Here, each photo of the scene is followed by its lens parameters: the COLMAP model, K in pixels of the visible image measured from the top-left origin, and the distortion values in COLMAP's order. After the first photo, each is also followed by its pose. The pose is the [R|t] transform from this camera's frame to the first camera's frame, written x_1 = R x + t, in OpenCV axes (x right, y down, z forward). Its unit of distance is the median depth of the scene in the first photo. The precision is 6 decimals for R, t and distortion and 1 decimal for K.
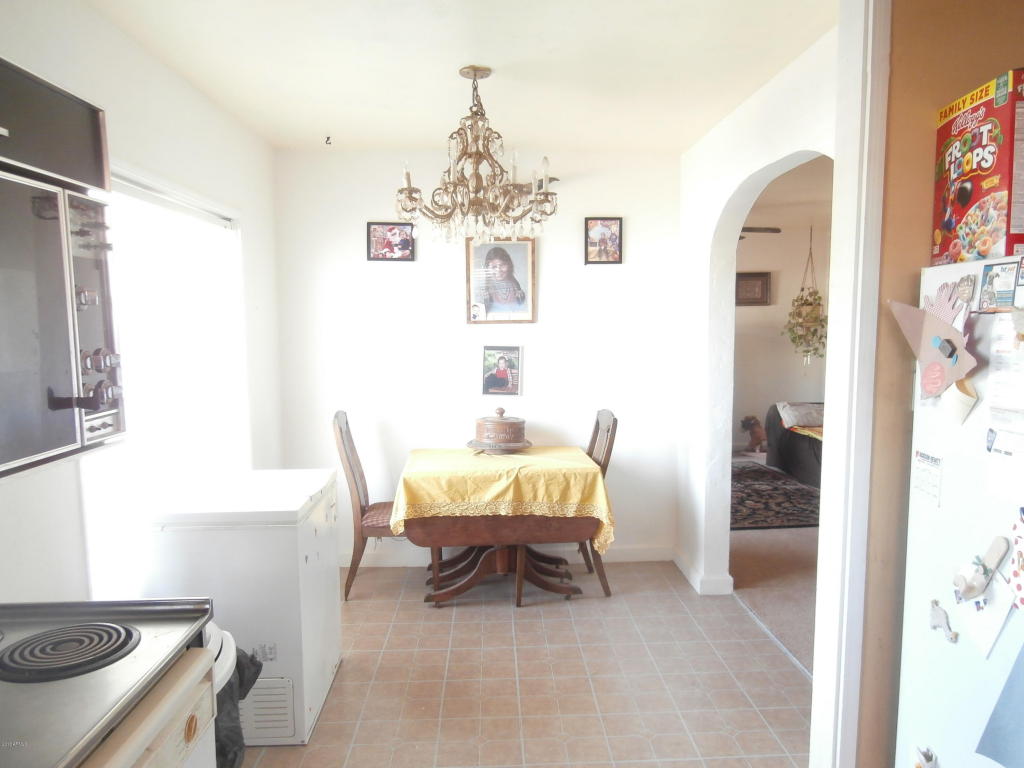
lens RADIAL K [[899.4, 0, 507.0], [0, 899.4, 386.9], [0, 0, 1]] dist [0.185953, 0.084289]
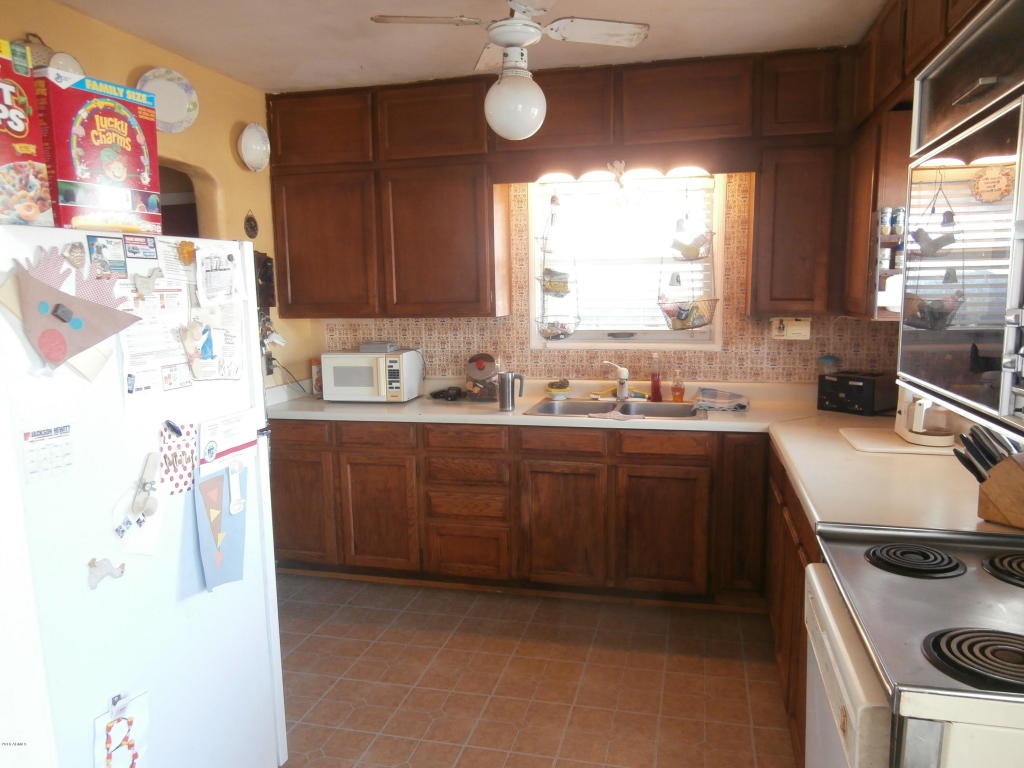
lens RADIAL K [[899.4, 0, 507.0], [0, 899.4, 386.9], [0, 0, 1]] dist [0.185953, 0.084289]
pose [[-0.955524, -0.004610, 0.294878, -0.286196], [0.053544, 0.980548, 0.188833, -0.131058], [-0.290012, 0.196223, -0.936691, 1.862541]]
